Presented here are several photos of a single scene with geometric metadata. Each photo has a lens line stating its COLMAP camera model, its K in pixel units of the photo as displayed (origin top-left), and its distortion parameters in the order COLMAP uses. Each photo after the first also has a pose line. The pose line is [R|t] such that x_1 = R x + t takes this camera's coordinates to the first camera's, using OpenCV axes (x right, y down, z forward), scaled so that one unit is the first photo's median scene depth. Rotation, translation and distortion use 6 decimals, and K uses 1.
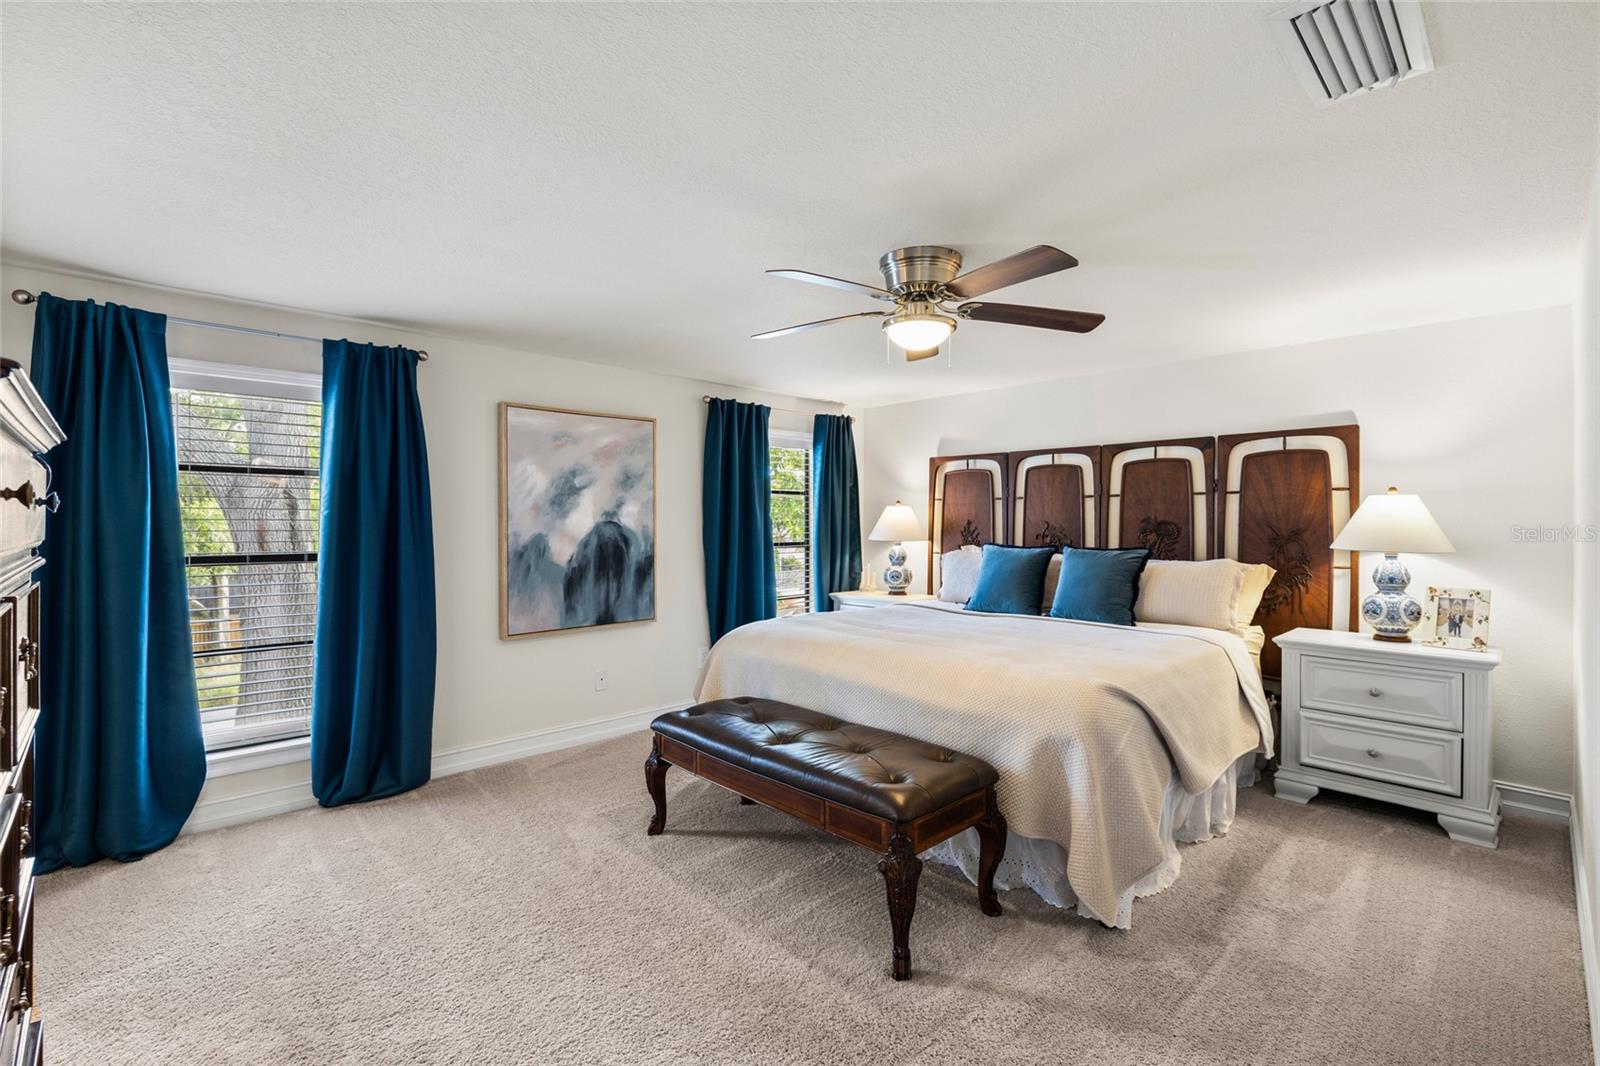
lens RADIAL K [[716.1, 0, 800.8], [0, 716.1, 526.6], [0, 0, 1]] dist [0.000103, 0.000232]
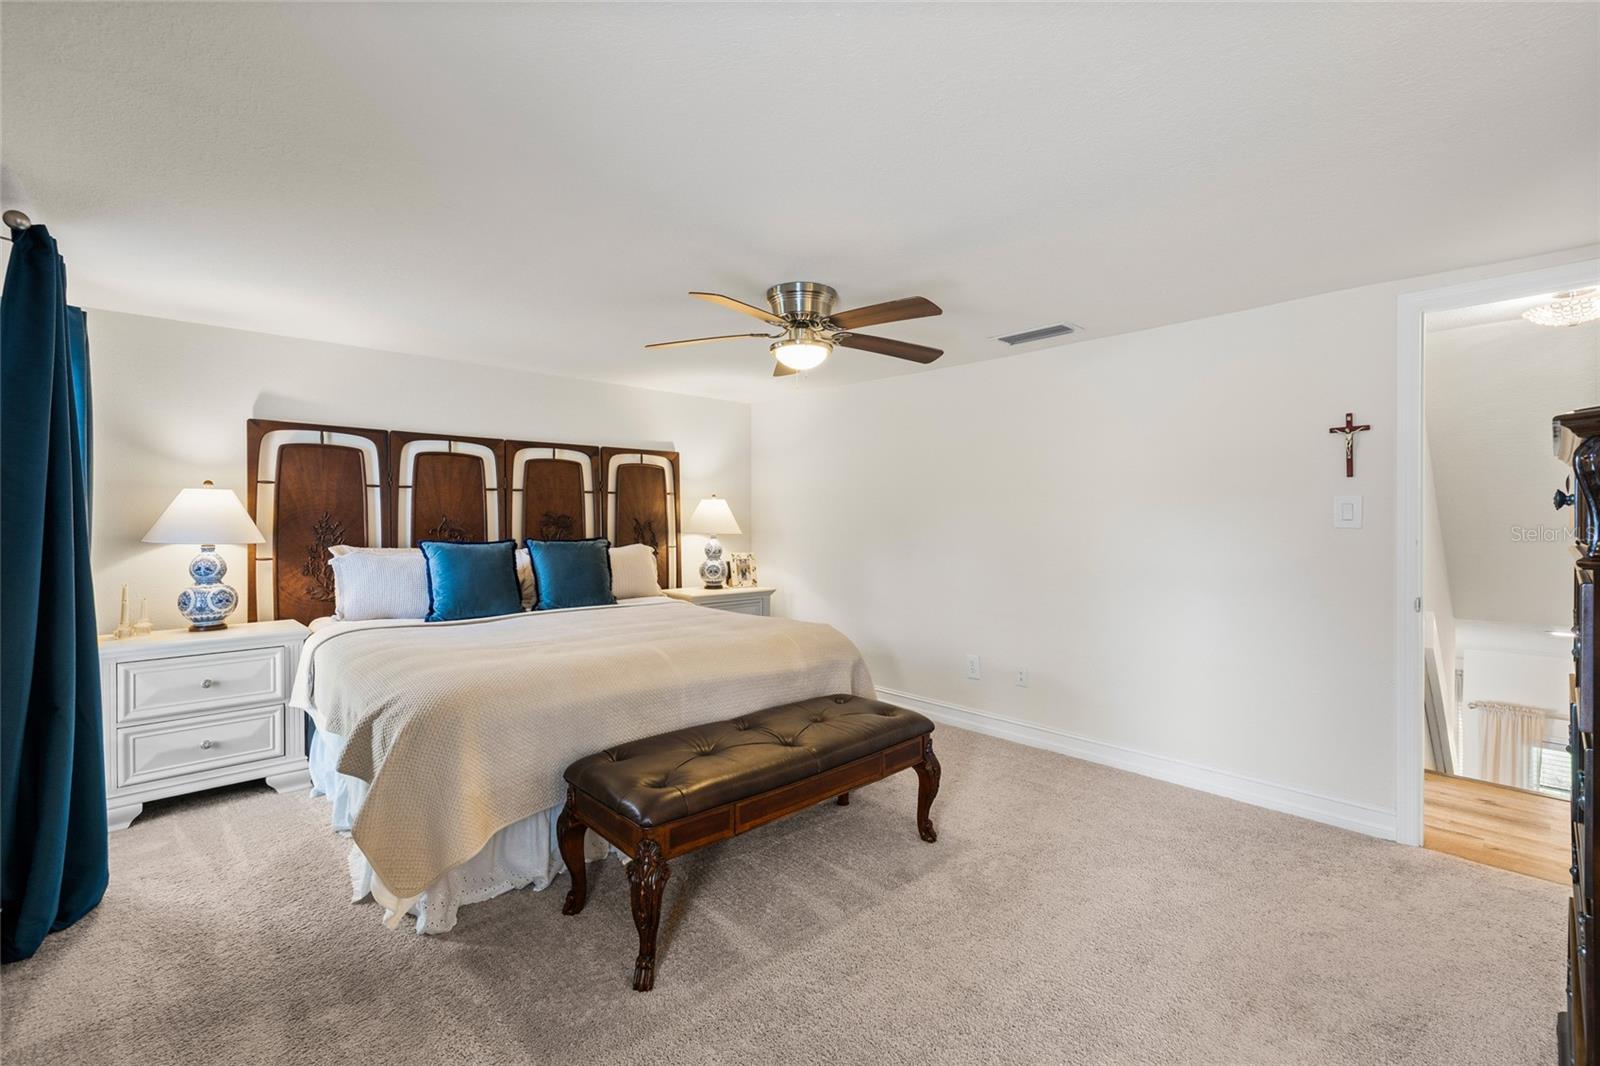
lens RADIAL K [[690.5, 0, 800.3], [0, 690.5, 525.3], [0, 0, 1]] dist [0.000060, 0.000396]
pose [[0.021736, -0.013346, 0.999675, -0.549893], [0.001567, 0.999910, 0.013315, -0.004577], [-0.999763, 0.001277, 0.021755, 0.559643]]
